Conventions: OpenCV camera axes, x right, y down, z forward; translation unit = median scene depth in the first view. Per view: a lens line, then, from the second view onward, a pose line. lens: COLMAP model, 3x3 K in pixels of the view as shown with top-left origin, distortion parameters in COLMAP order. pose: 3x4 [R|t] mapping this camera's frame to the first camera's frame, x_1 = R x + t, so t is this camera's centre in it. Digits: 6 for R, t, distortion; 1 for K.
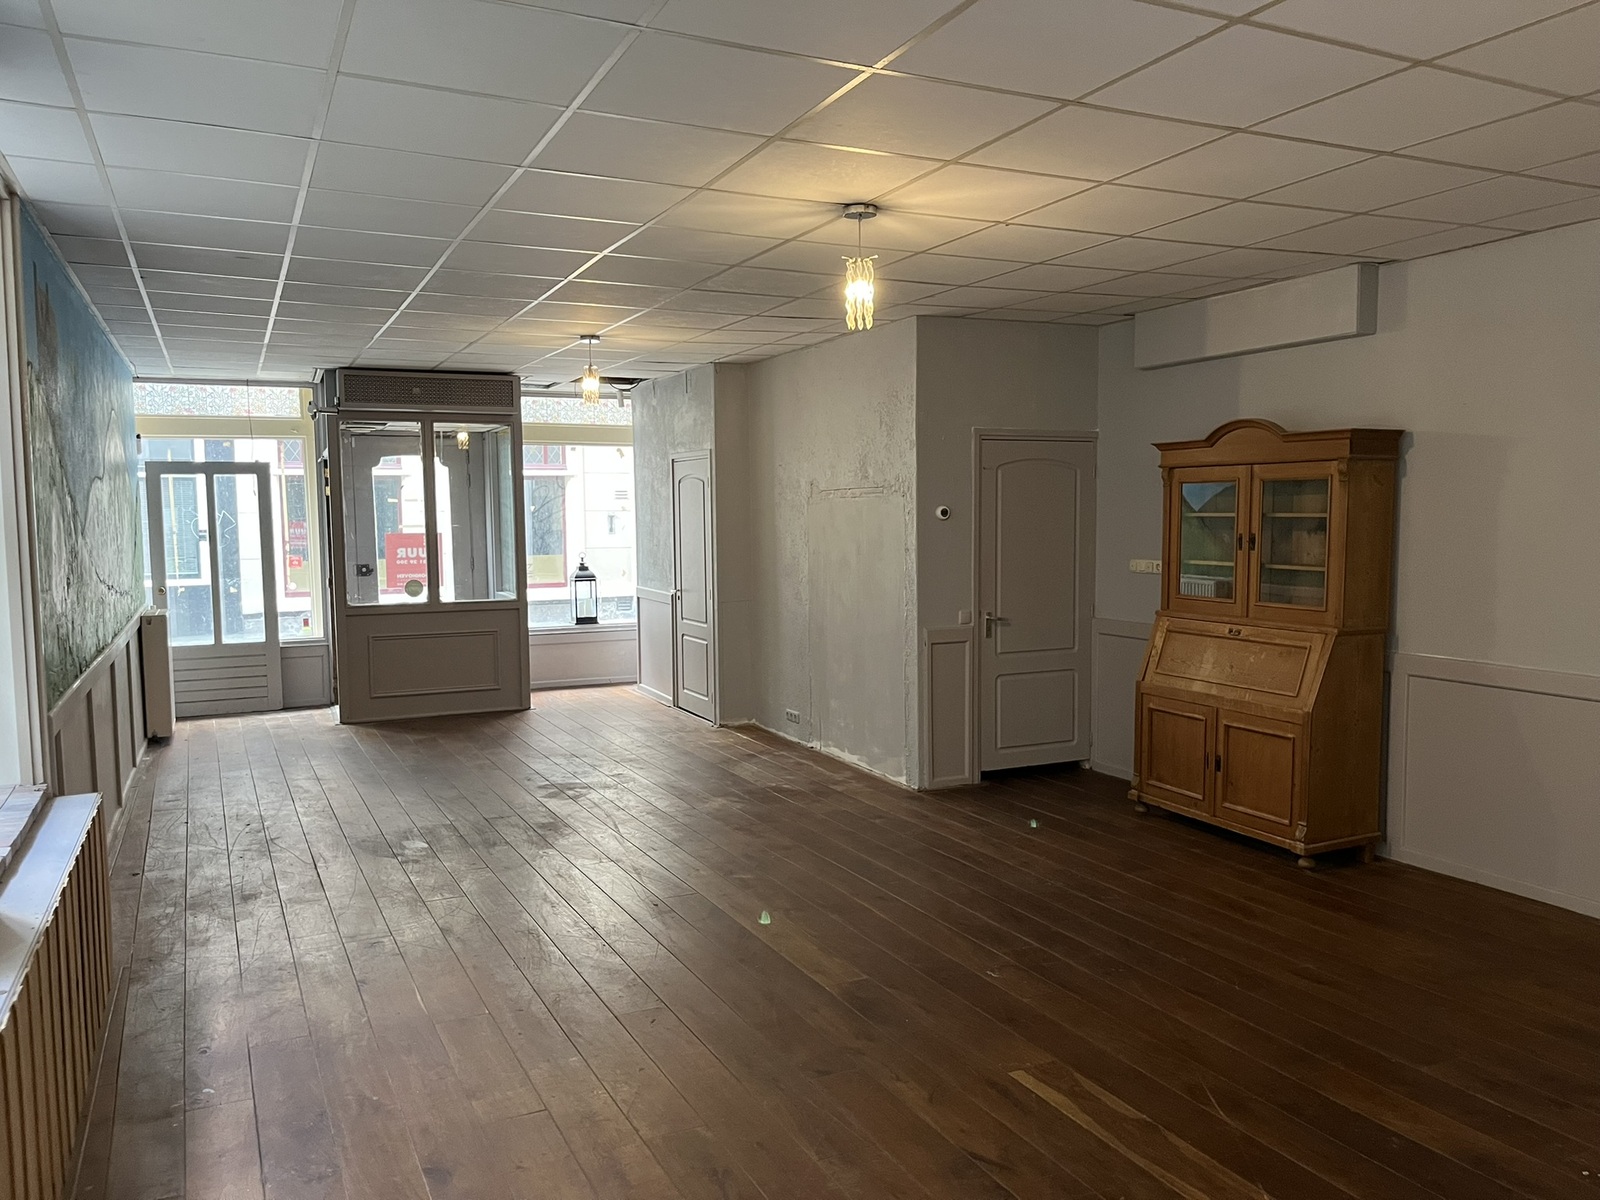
lens RADIAL K [[1204.3, 0, 813.1], [0, 1204.3, 614.3], [0, 0, 1]] dist [0.057242, -0.084341]
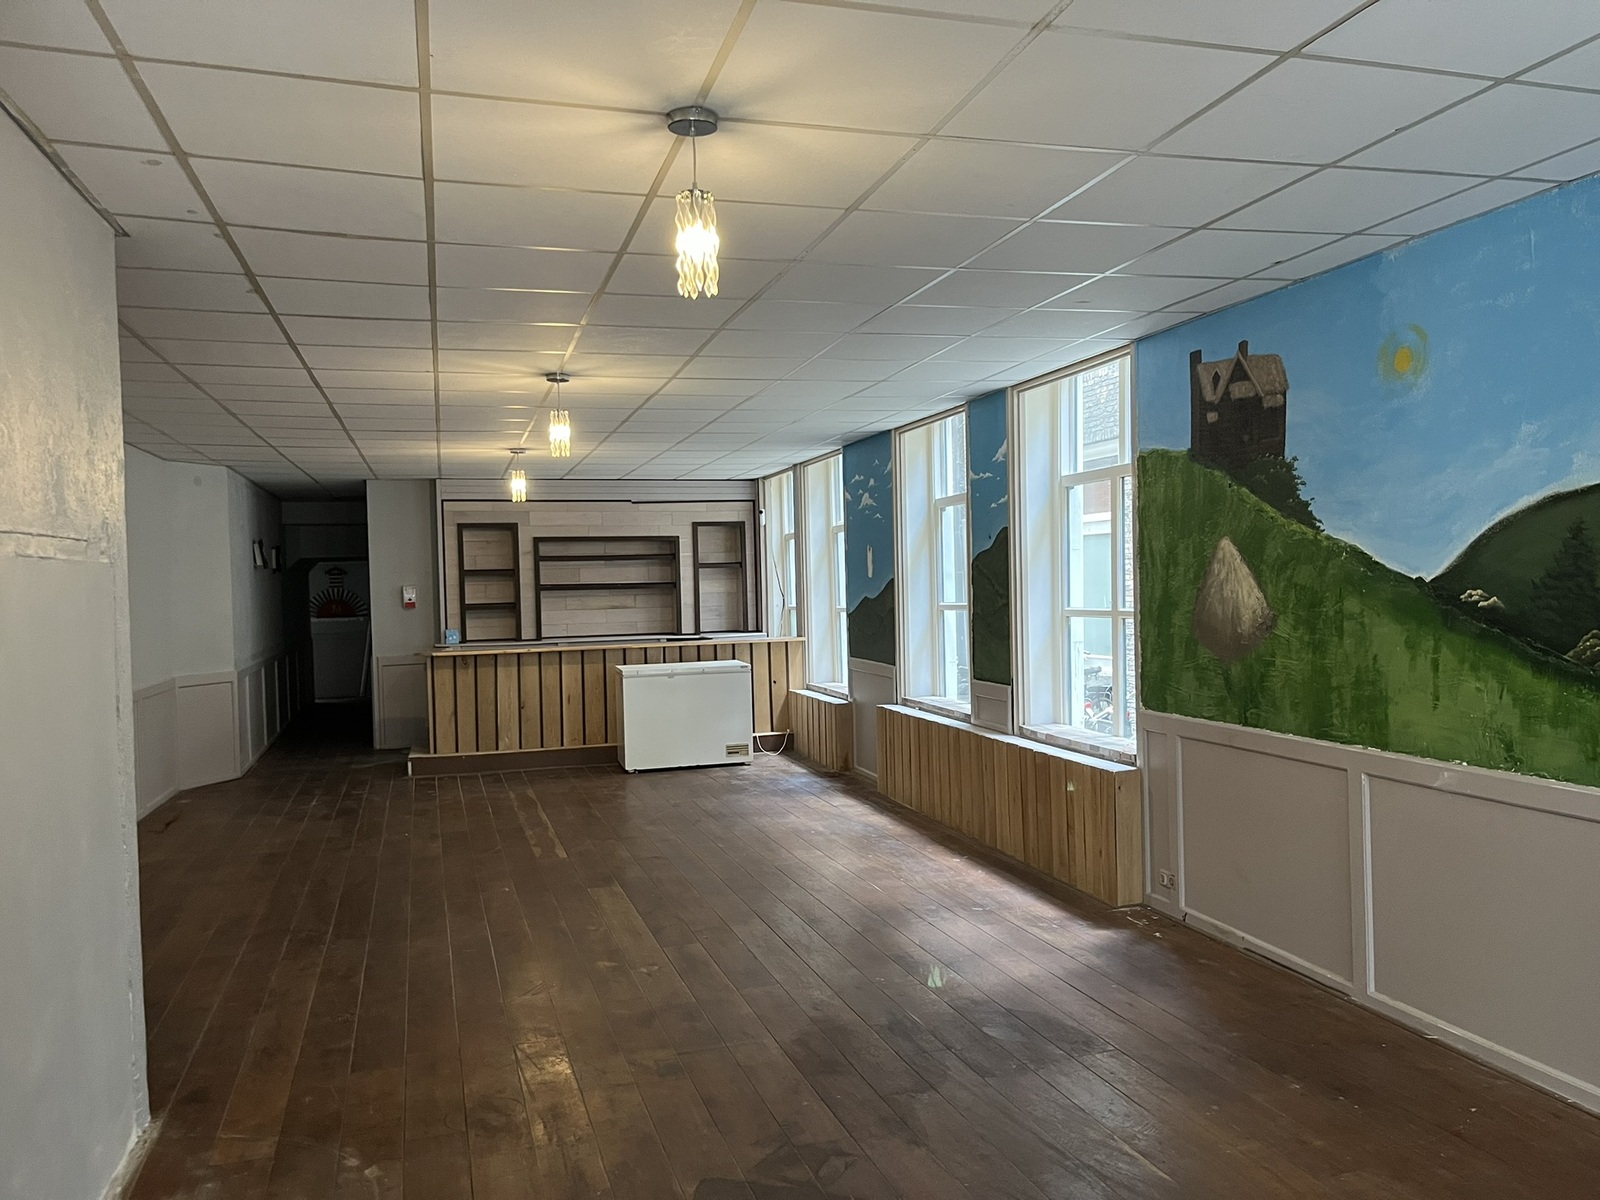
lens RADIAL K [[1204.3, 0, 813.1], [0, 1204.3, 614.3], [0, 0, 1]] dist [0.057242, -0.084341]
pose [[-0.987800, 0.030164, 0.152778, -0.337802], [0.047654, 0.992549, 0.112141, -0.140651], [-0.148257, 0.118053, -0.981877, 1.702546]]
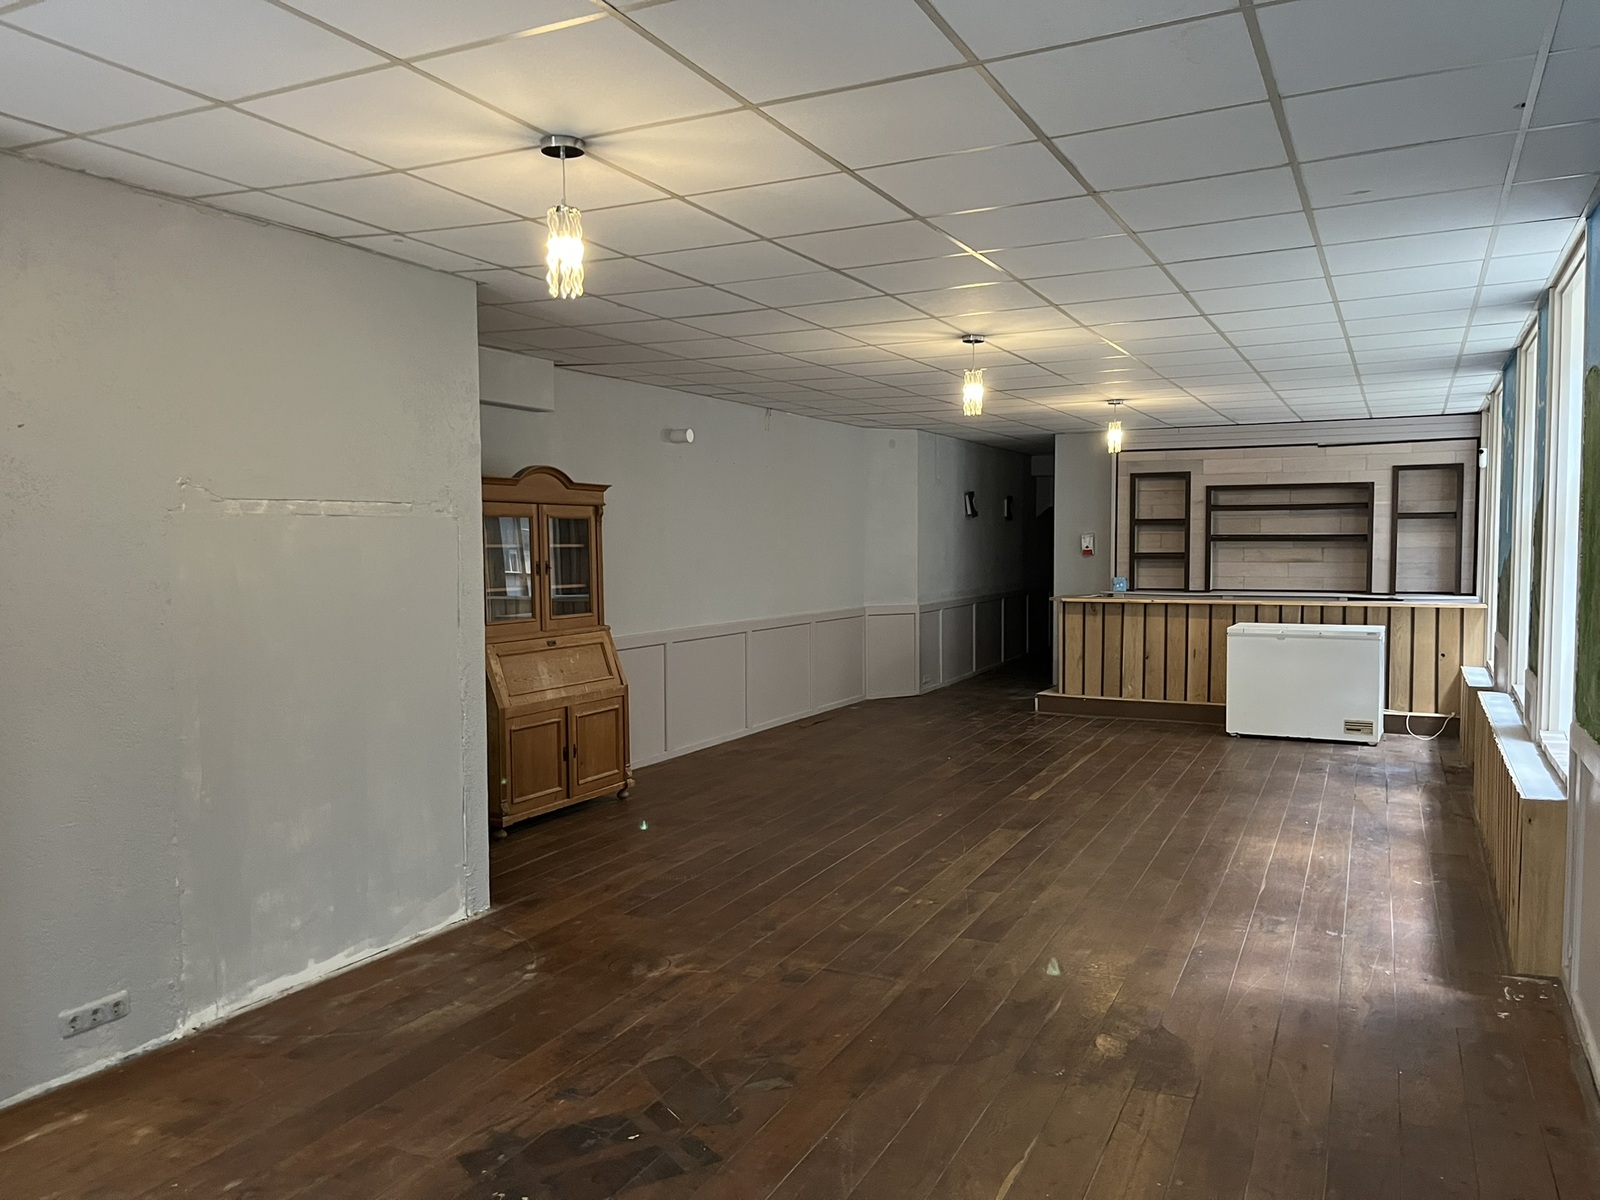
lens RADIAL K [[1204.3, 0, 813.1], [0, 1204.3, 614.3], [0, 0, 1]] dist [0.057242, -0.084341]
pose [[-0.620621, -0.035494, 0.783307, -0.733312], [0.079166, 0.991034, 0.107631, -0.119709], [-0.780104, 0.128809, -0.612247, 1.502661]]
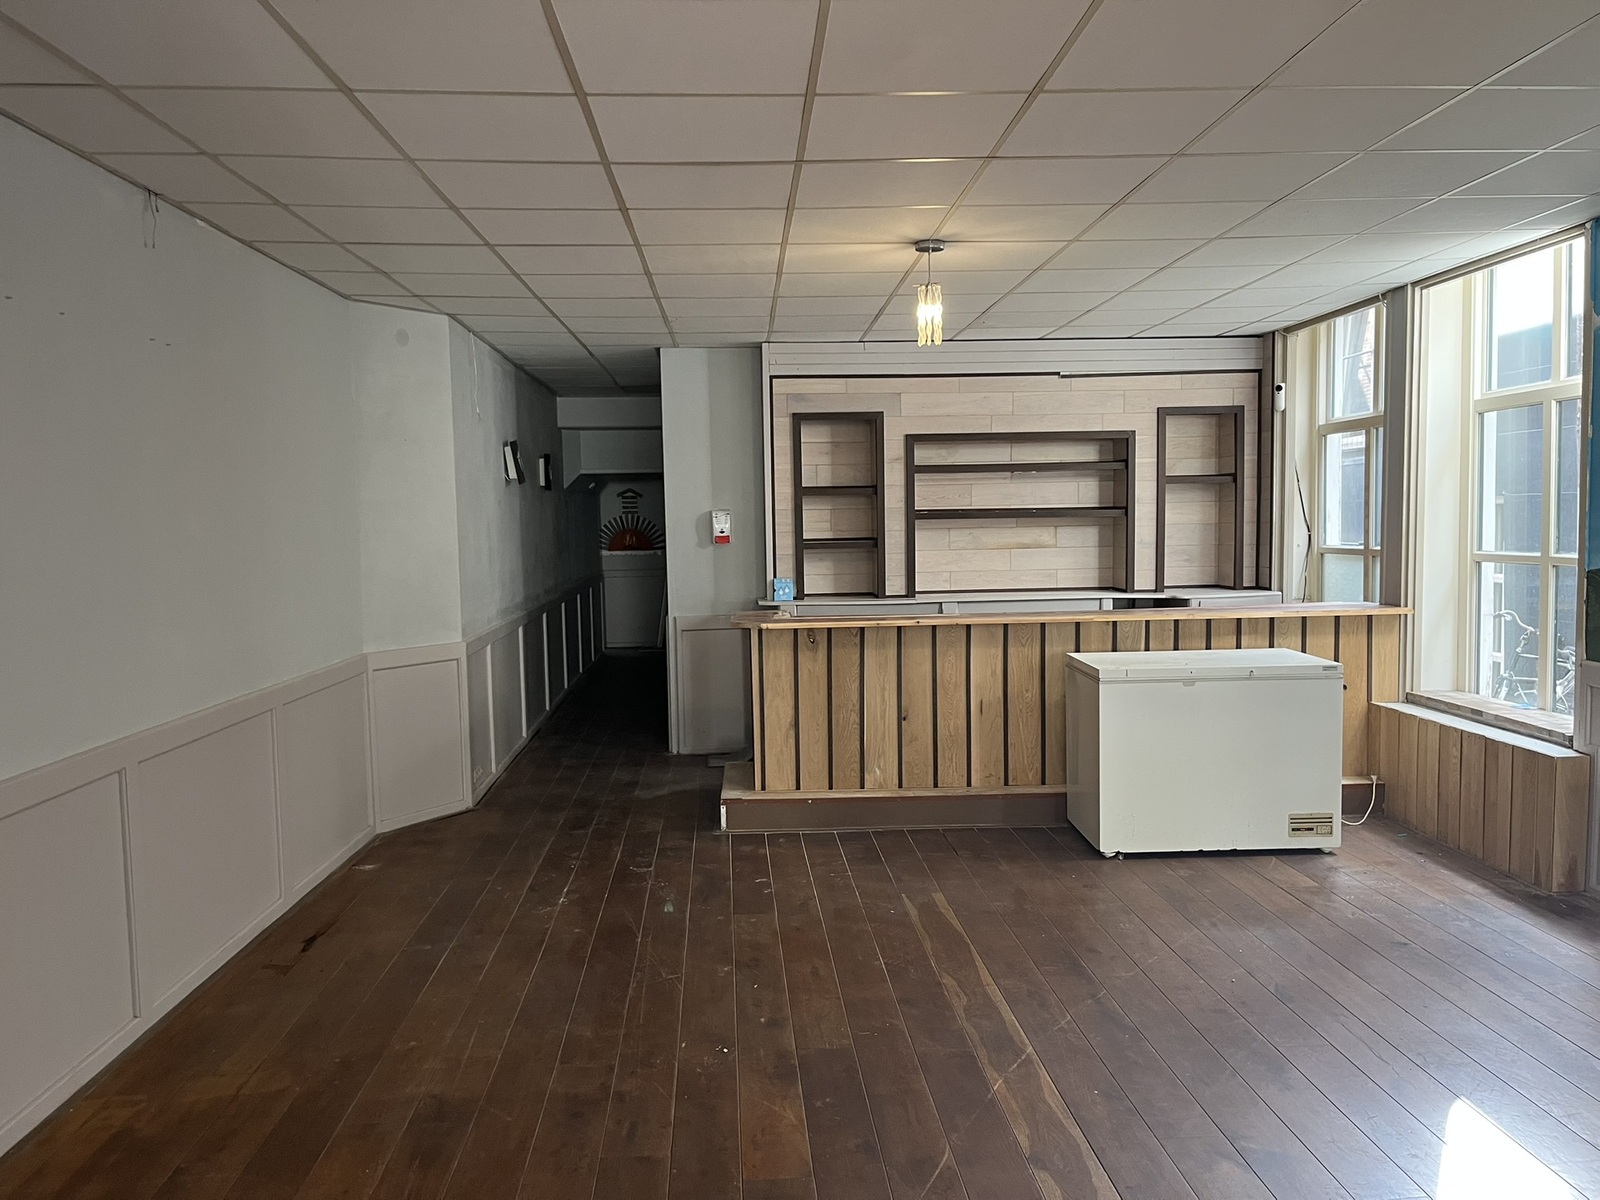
lens RADIAL K [[1189.7, 0, 797.8], [0, 1189.7, 617.6], [0, 0, 1]] dist [0.130066, -0.438008]
pose [[-0.920847, -0.006441, 0.389870, 0.047919], [0.060579, 0.985360, 0.159362, -0.080636], [-0.385189, 0.170366, -0.906976, 0.984898]]
